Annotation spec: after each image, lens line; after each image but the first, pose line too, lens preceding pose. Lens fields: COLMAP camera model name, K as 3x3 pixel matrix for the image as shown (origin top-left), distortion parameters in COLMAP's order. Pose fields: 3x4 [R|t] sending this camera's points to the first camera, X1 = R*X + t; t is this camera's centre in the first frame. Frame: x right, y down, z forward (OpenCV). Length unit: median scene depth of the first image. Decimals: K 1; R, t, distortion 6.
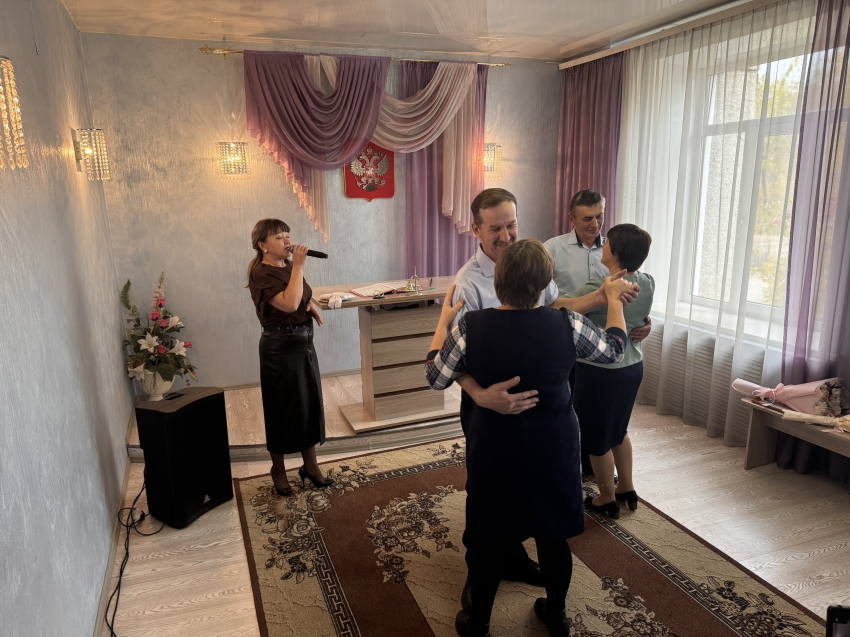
lens RADIAL K [[598.5, 0, 428.1], [0, 598.5, 324.8], [0, 0, 1]] dist [0.041858, -0.054338]
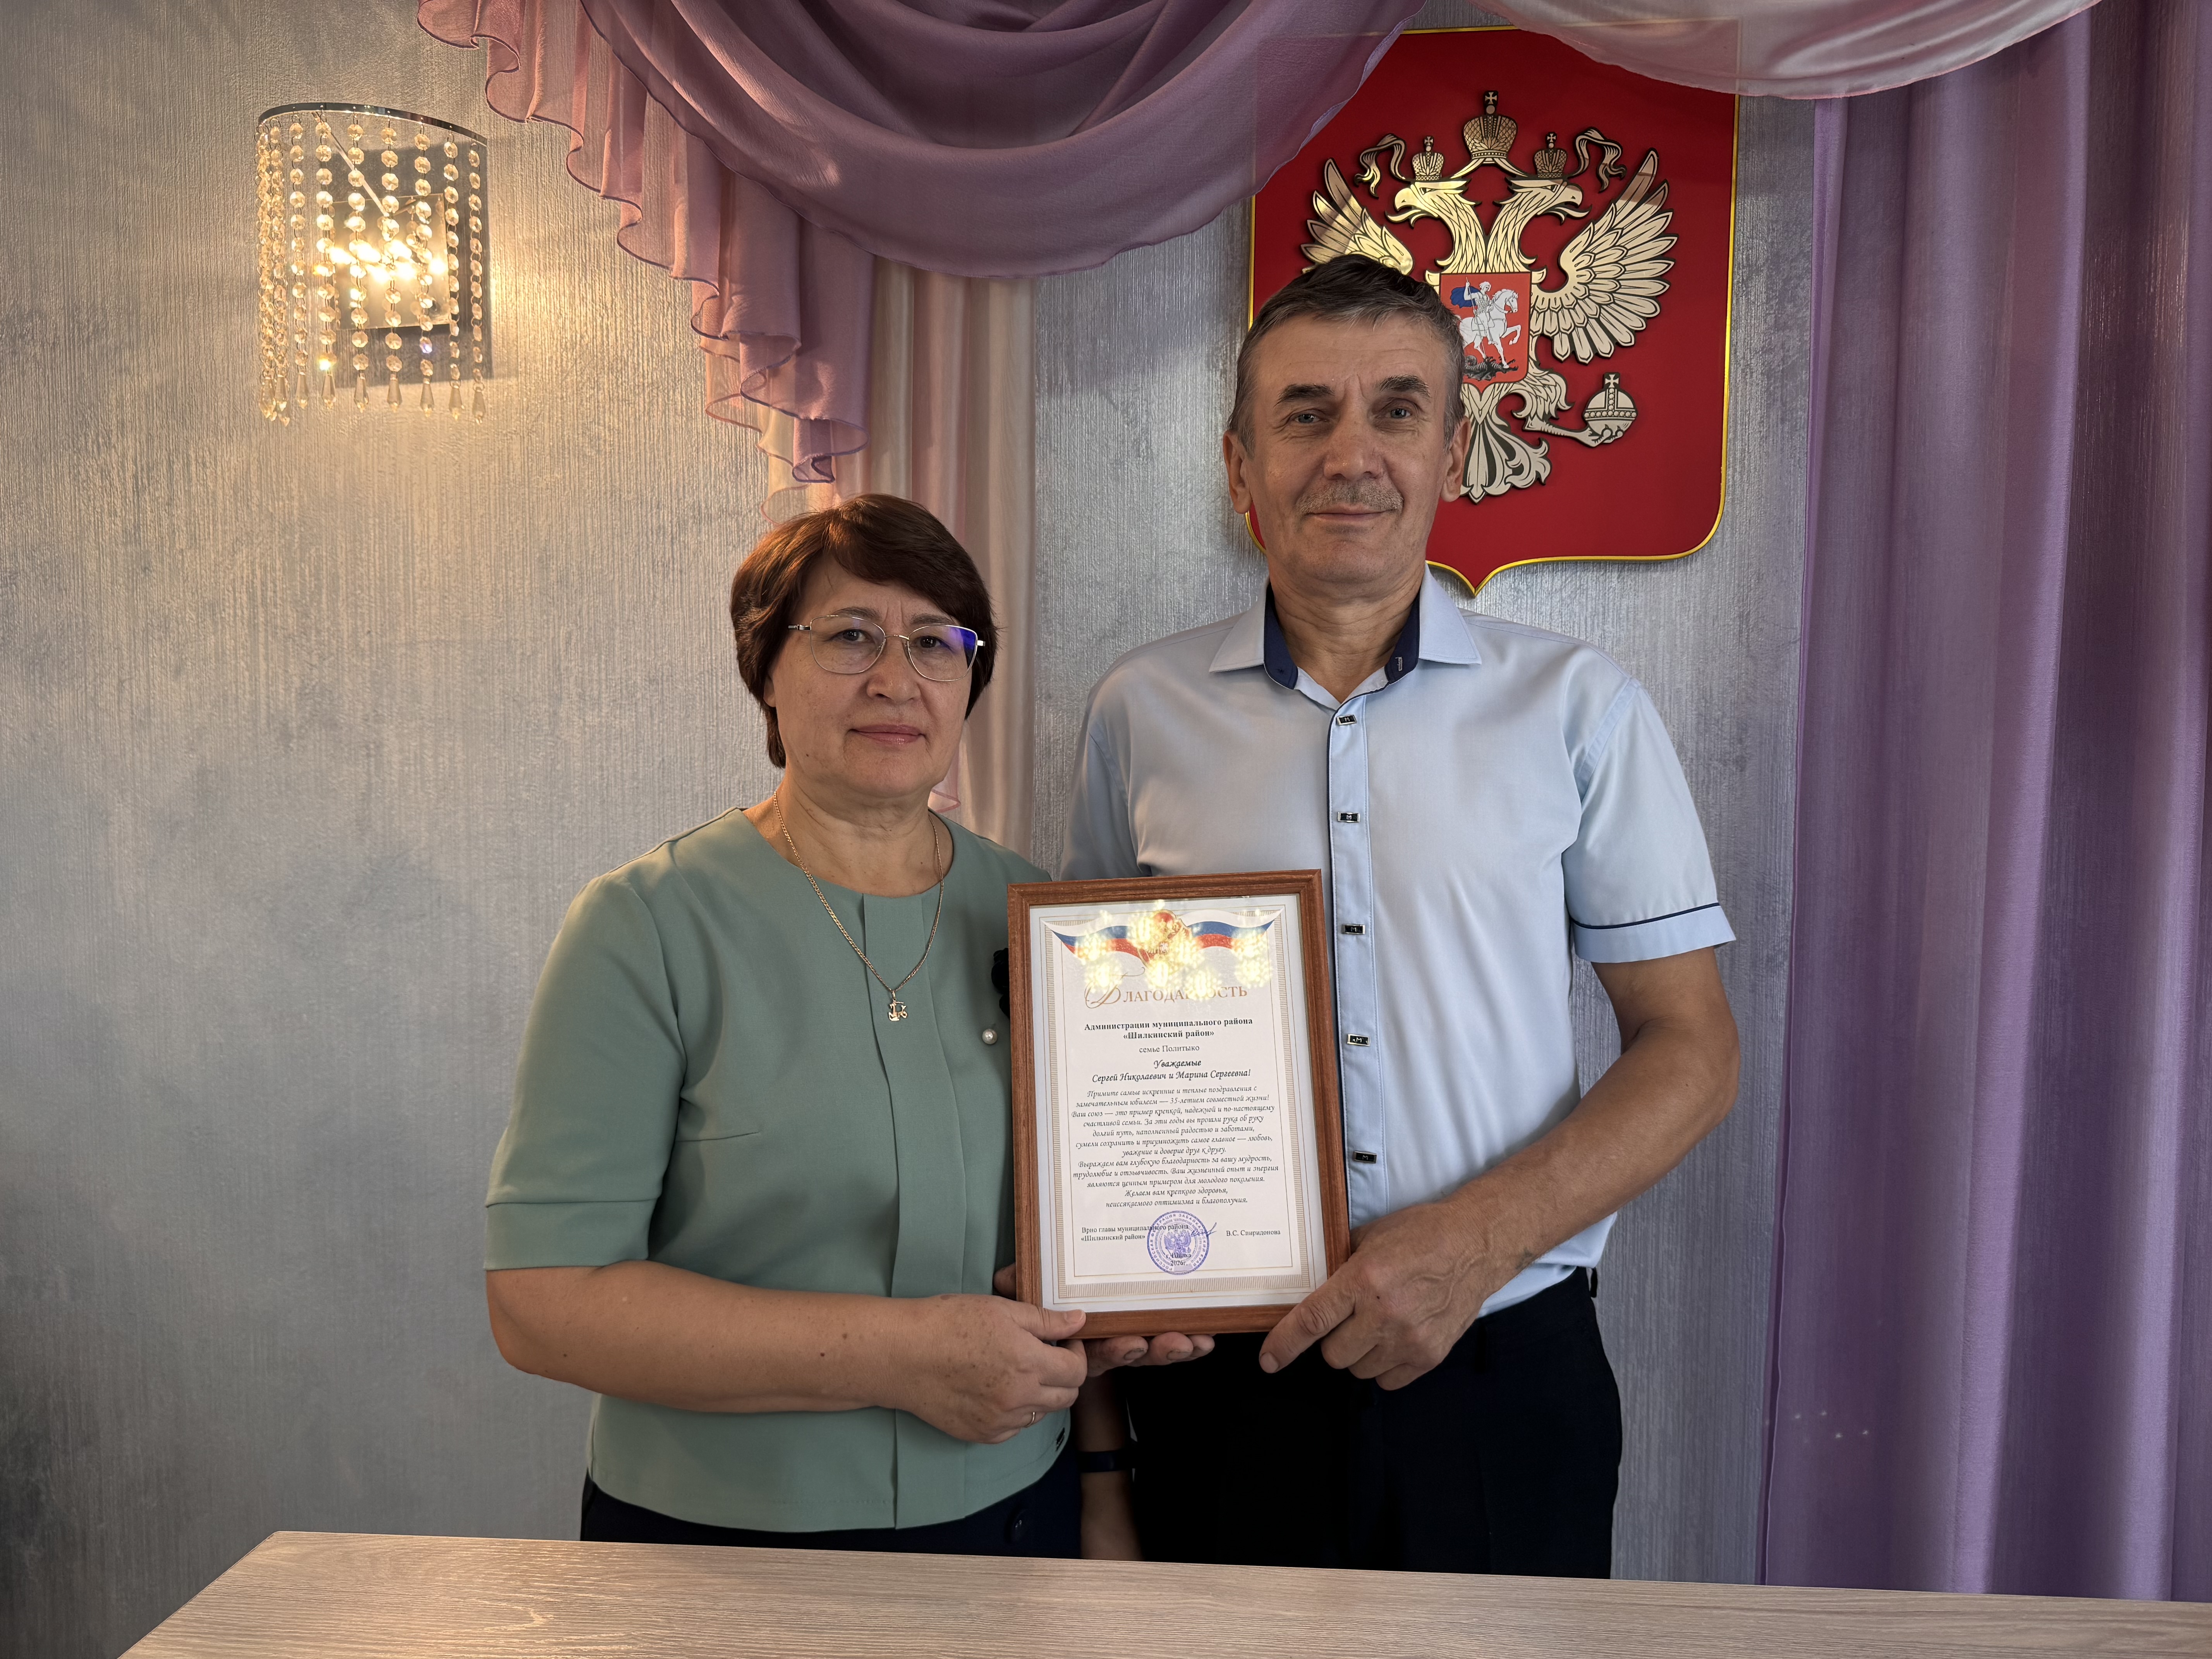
lens RADIAL K [[1557.4, 0, 1112.3], [0, 1557.4, 841.9], [0, 0, 1]] dist [0.041858, -0.054338]
pose [[0.890370, 0.041601, -0.453332, -0.024574], [-0.108966, 0.986344, -0.123502, -0.122859], [0.442003, 0.159360, 0.882744, 0.759232]]
